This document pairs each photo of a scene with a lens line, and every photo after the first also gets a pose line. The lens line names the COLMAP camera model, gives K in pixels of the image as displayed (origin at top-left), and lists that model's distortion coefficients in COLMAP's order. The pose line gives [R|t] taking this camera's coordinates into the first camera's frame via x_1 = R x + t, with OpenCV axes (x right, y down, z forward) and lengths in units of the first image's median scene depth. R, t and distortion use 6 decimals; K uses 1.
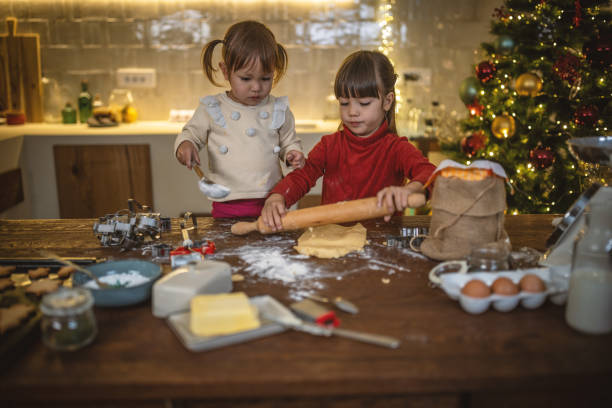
lens RADIAL K [[578.7, 0, 304.0], [0, 578.7, 203.4], [0, 0, 1]] dist [-0.017306, 0.000000]
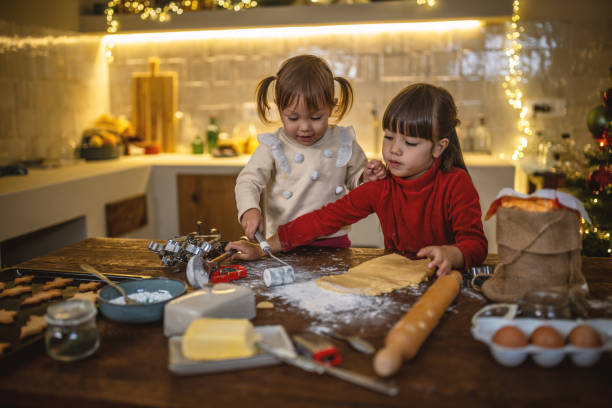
lens RADIAL K [[578.7, 0, 305.3], [0, 578.7, 197.8], [0, 0, 1]] dist [-0.017306, 0.000000]
pose [[0.966443, 0.026791, -0.255481, 0.093233], [-0.045593, 0.996646, -0.067958, 0.006863], [0.252803, 0.077325, 0.964423, 0.039351]]
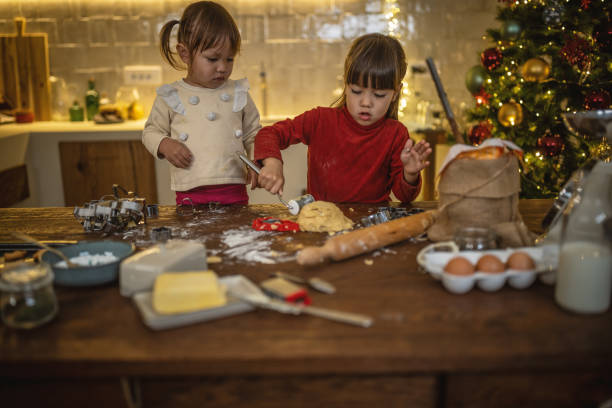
lens RADIAL K [[578.7, 0, 296.6], [0, 578.7, 199.5], [0, 0, 1]] dist [-0.017306, 0.000000]
pose [[0.998914, -0.008013, -0.045899, 0.033206], [0.007412, 0.999885, -0.013228, 0.021020], [0.046000, 0.012874, 0.998858, 0.020791]]
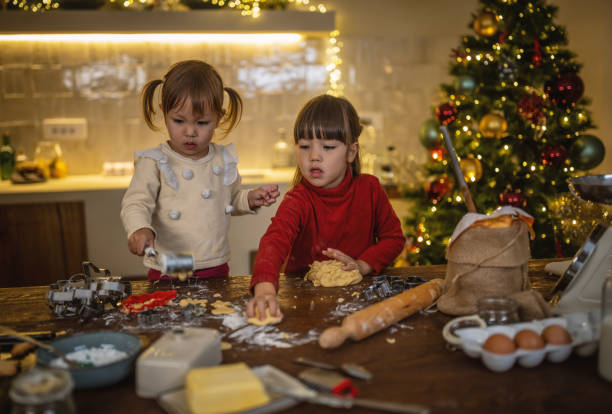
lens RADIAL K [[619.3, 0, 291.6], [0, 619.3, 209.0], [0, 0, 1]] dist [-0.019583, 0.000000]
pose [[0.995084, -0.034049, 0.092995, -0.046836], [0.041512, 0.995967, -0.079534, 0.000143], [-0.089912, 0.083004, 0.992485, 0.021320]]
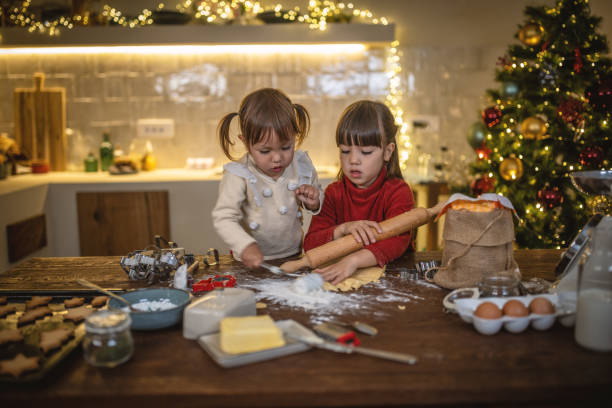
lens RADIAL K [[578.7, 0, 298.7], [0, 578.7, 198.5], [0, 0, 1]] dist [-0.017306, 0.000000]
pose [[0.999609, -0.009832, -0.026164, -0.007966], [0.007264, 0.995305, -0.096511, 0.018189], [0.026990, 0.096284, 0.994988, -0.033963]]
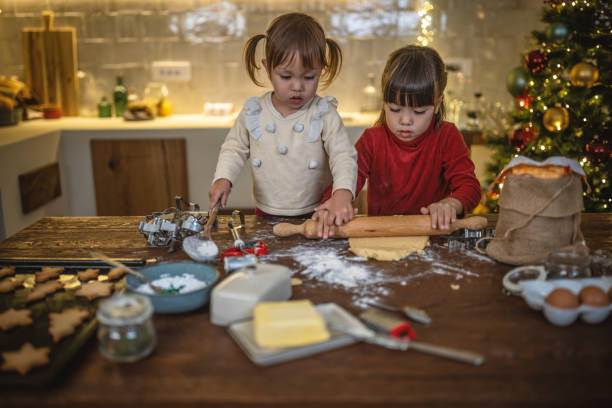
lens RADIAL K [[578.7, 0, 297.4], [0, 578.7, 200.5], [0, 0, 1]] dist [-0.017306, 0.000000]
pose [[0.998546, 0.002555, -0.053839, -0.030548], [-0.002129, 0.999966, 0.007961, -0.005759], [0.053857, -0.007835, 0.998518, 0.029814]]
